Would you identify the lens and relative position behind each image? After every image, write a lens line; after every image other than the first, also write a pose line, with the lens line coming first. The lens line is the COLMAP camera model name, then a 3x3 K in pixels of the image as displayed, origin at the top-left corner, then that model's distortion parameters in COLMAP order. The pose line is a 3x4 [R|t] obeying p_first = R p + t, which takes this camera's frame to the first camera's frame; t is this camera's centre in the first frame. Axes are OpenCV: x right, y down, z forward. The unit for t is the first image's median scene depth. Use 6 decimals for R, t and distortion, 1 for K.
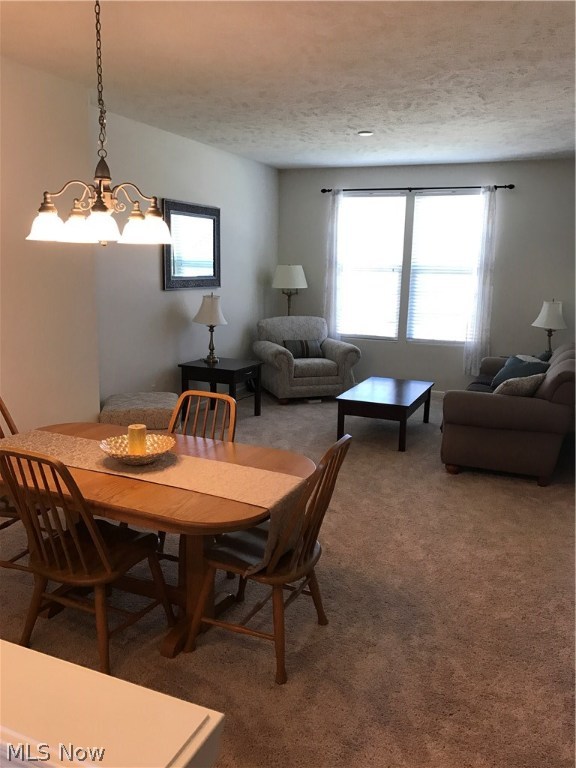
lens RADIAL K [[632.4, 0, 291.7], [0, 632.4, 387.5], [0, 0, 1]] dist [0.055549, -0.055815]
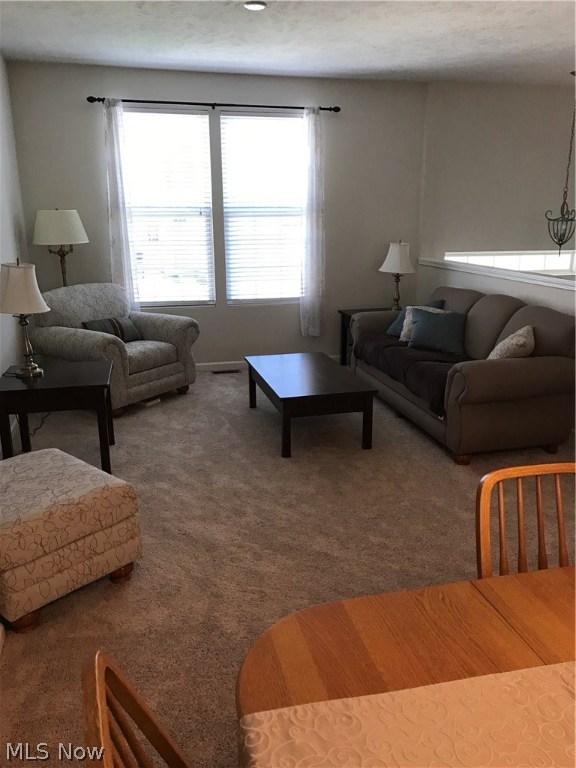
lens RADIAL K [[632.4, 0, 291.9], [0, 632.4, 377.7], [0, 0, 1]] dist [0.055549, -0.055815]
pose [[0.797500, -0.178149, 0.576417, -0.239893], [0.141057, 0.983988, 0.108954, -0.059623], [-0.586597, -0.005584, 0.809860, 0.321482]]
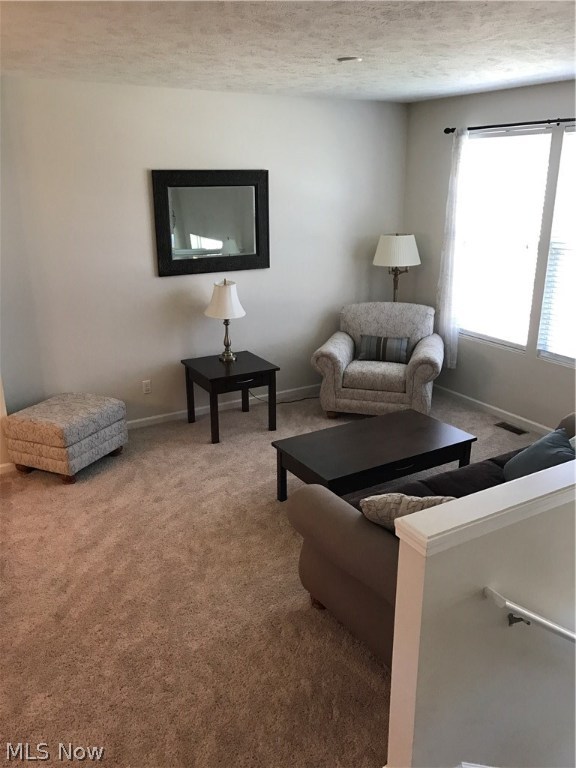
lens RADIAL K [[632.4, 0, 287.9], [0, 632.4, 385.3], [0, 0, 1]] dist [0.055549, -0.055815]
pose [[0.805671, 0.160382, -0.570239, 0.377185], [-0.091186, 0.984755, 0.148133, -0.122304], [0.585303, -0.067348, 0.808013, 0.307896]]
